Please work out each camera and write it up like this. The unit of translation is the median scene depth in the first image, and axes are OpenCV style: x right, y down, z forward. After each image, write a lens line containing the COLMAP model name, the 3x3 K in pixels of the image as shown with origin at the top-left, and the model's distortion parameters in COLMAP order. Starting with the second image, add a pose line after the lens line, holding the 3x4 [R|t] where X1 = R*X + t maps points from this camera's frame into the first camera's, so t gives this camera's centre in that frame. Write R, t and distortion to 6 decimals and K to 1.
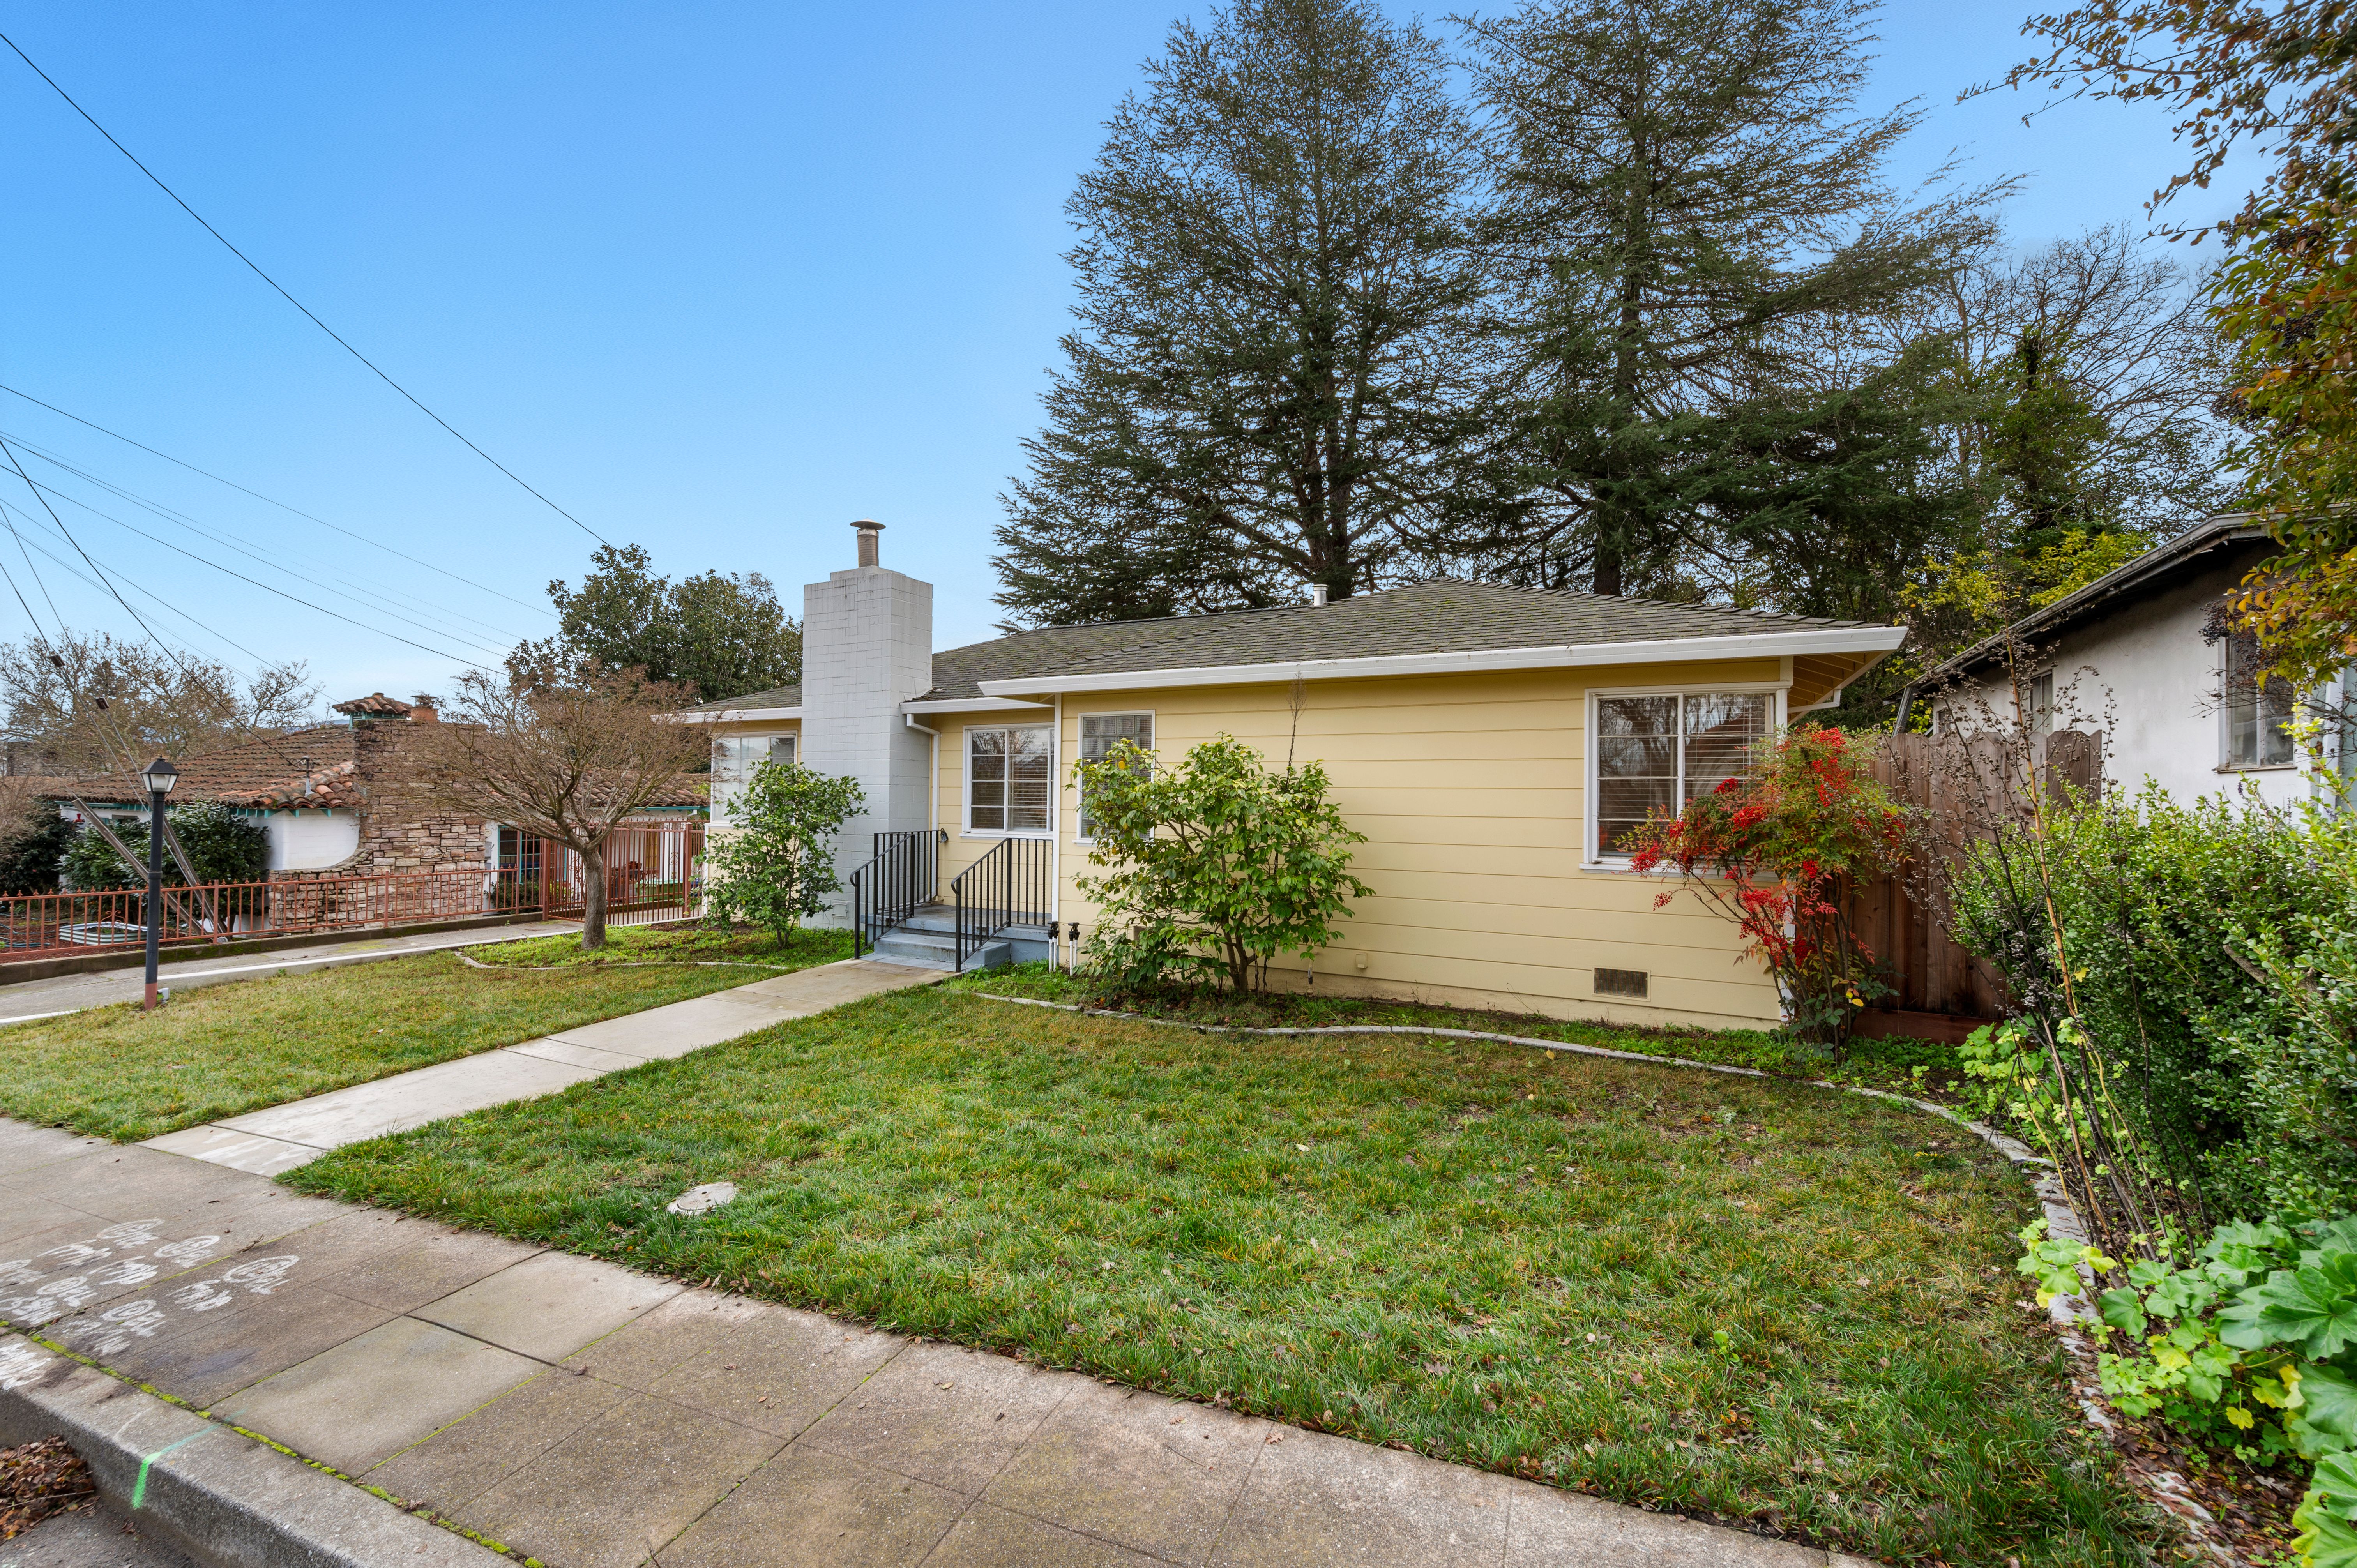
lens RADIAL K [[928.7, 0, 1178.5], [0, 928.7, 784.0], [0, 0, 1]] dist [-0.001327, 0.000291]
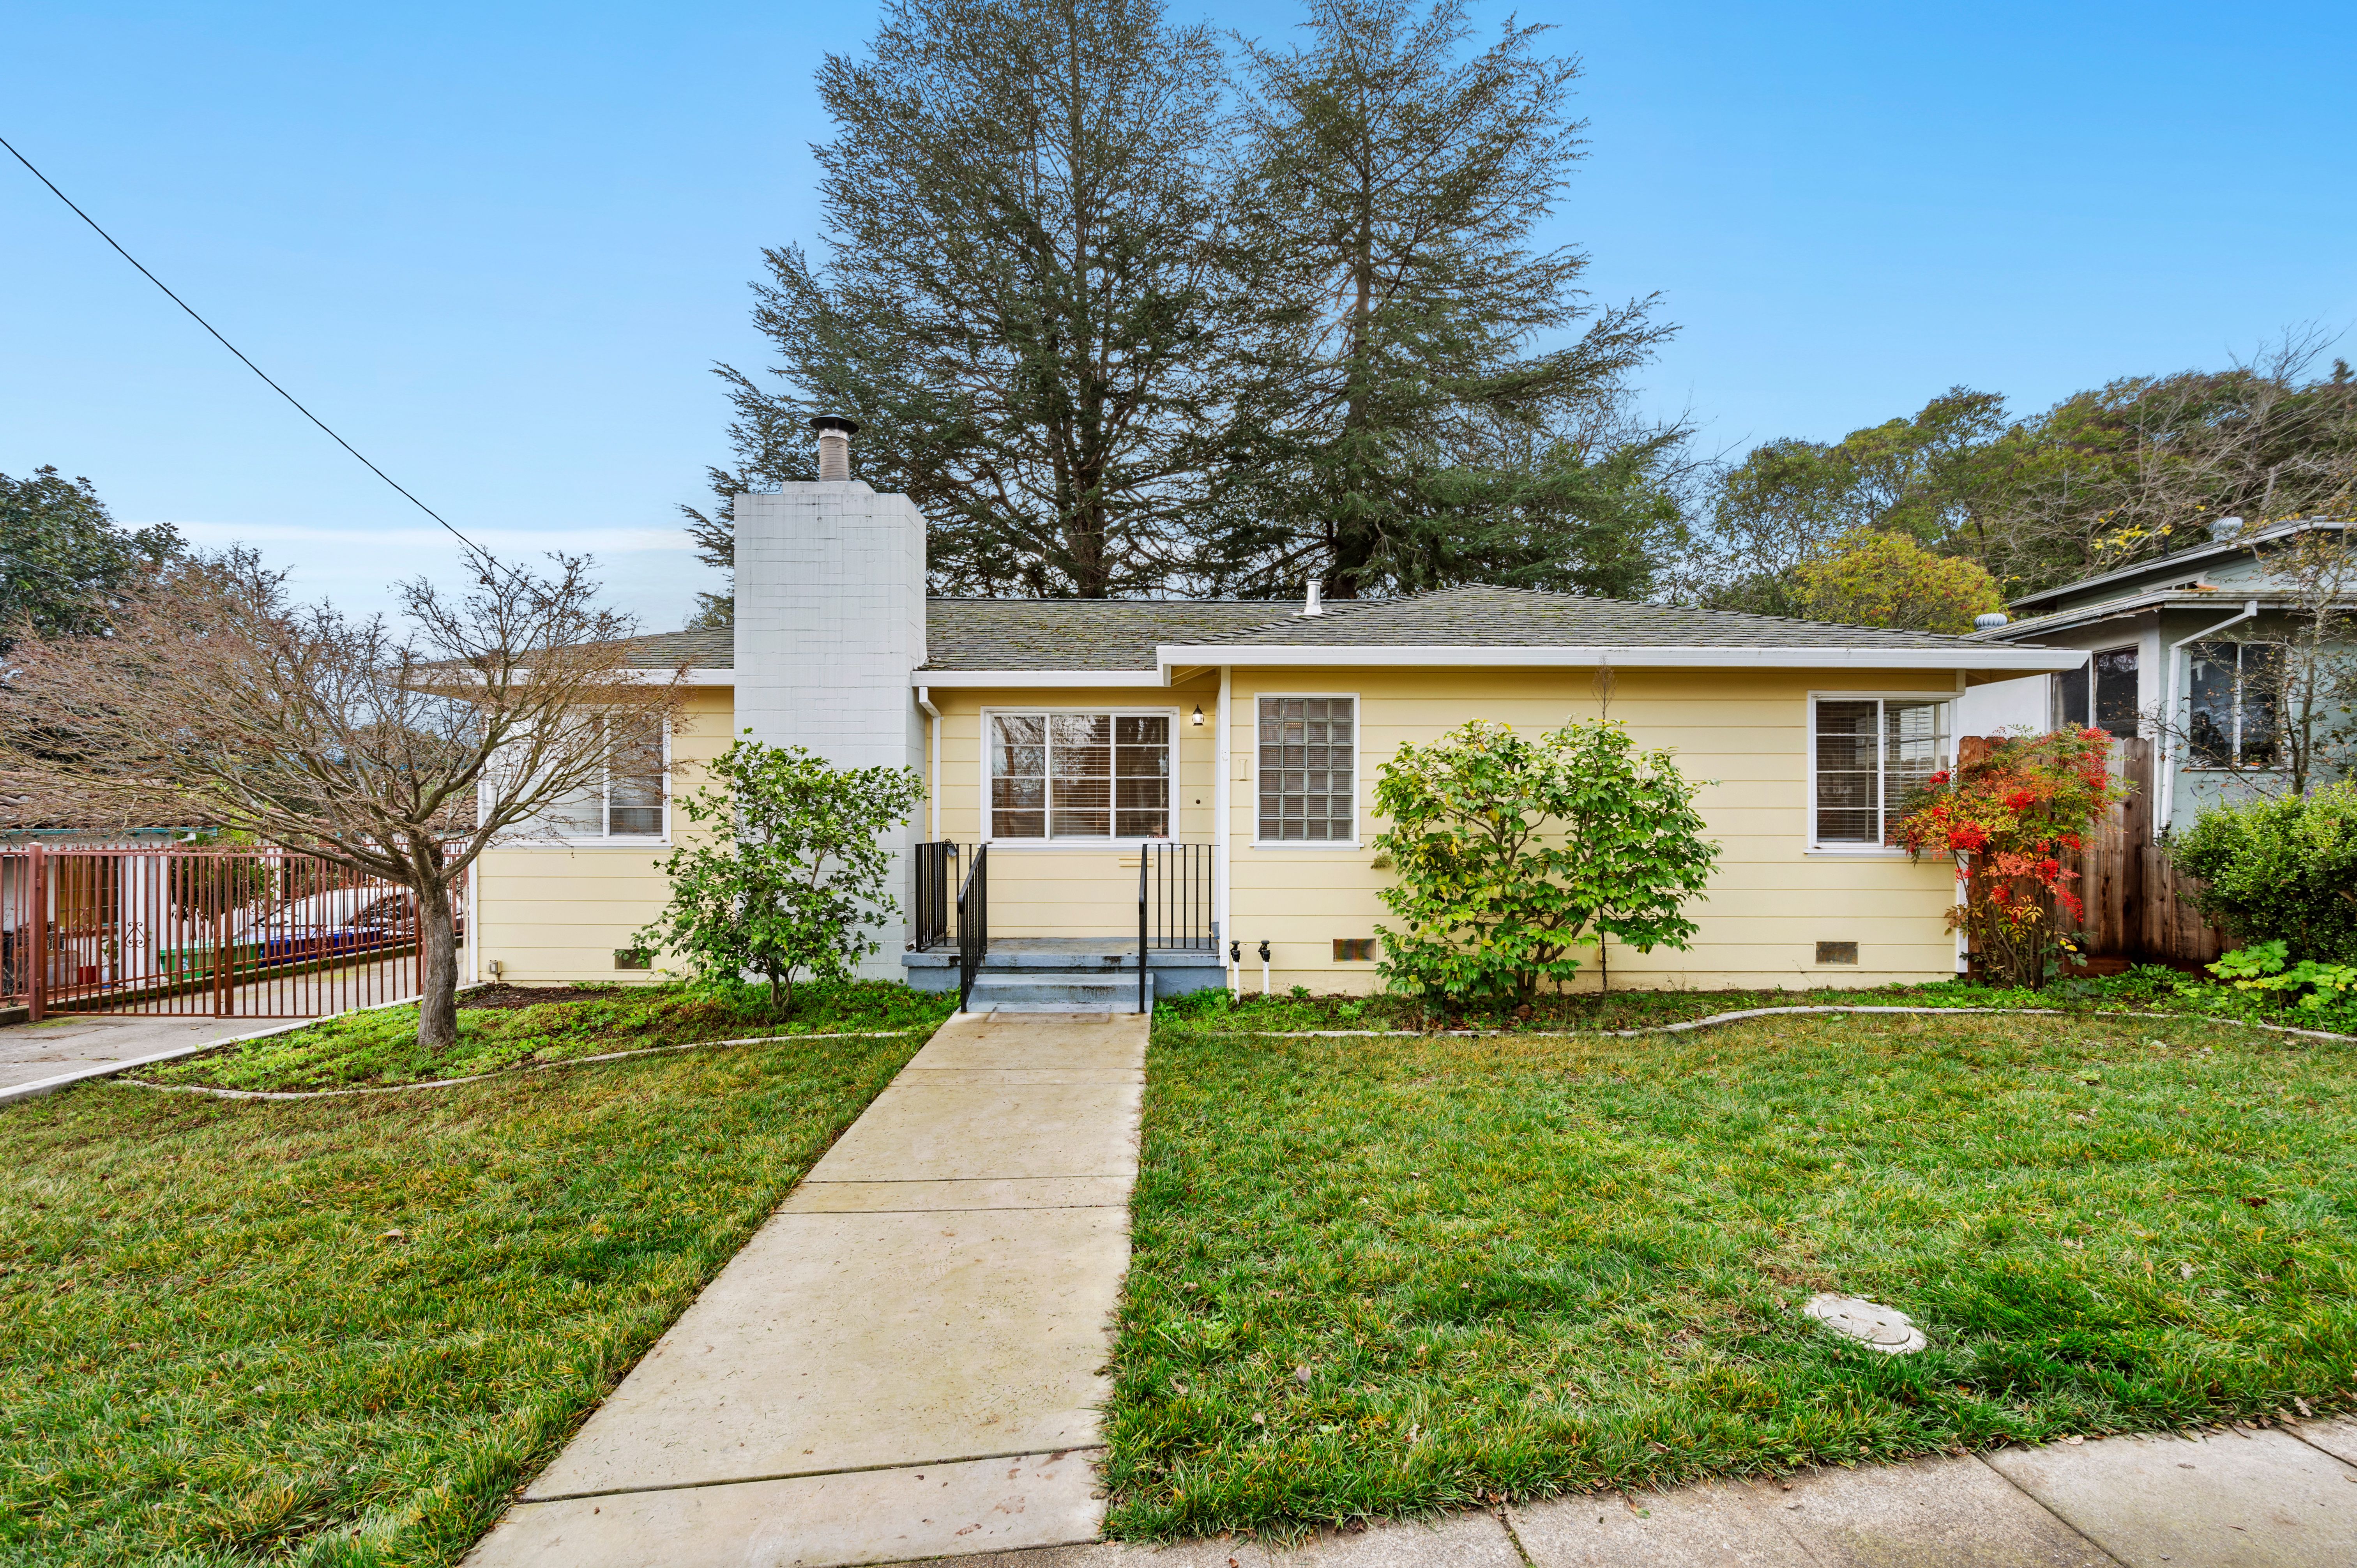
lens RADIAL K [[936.0, 0, 1177.2], [0, 936.0, 818.4], [0, 0, 1]] dist [-0.001319, -0.000079]
pose [[0.883323, -0.007634, 0.468702, -0.750976], [0.001137, 0.999899, 0.014144, 0.033377], [-0.468763, -0.011961, 0.883243, 0.366695]]
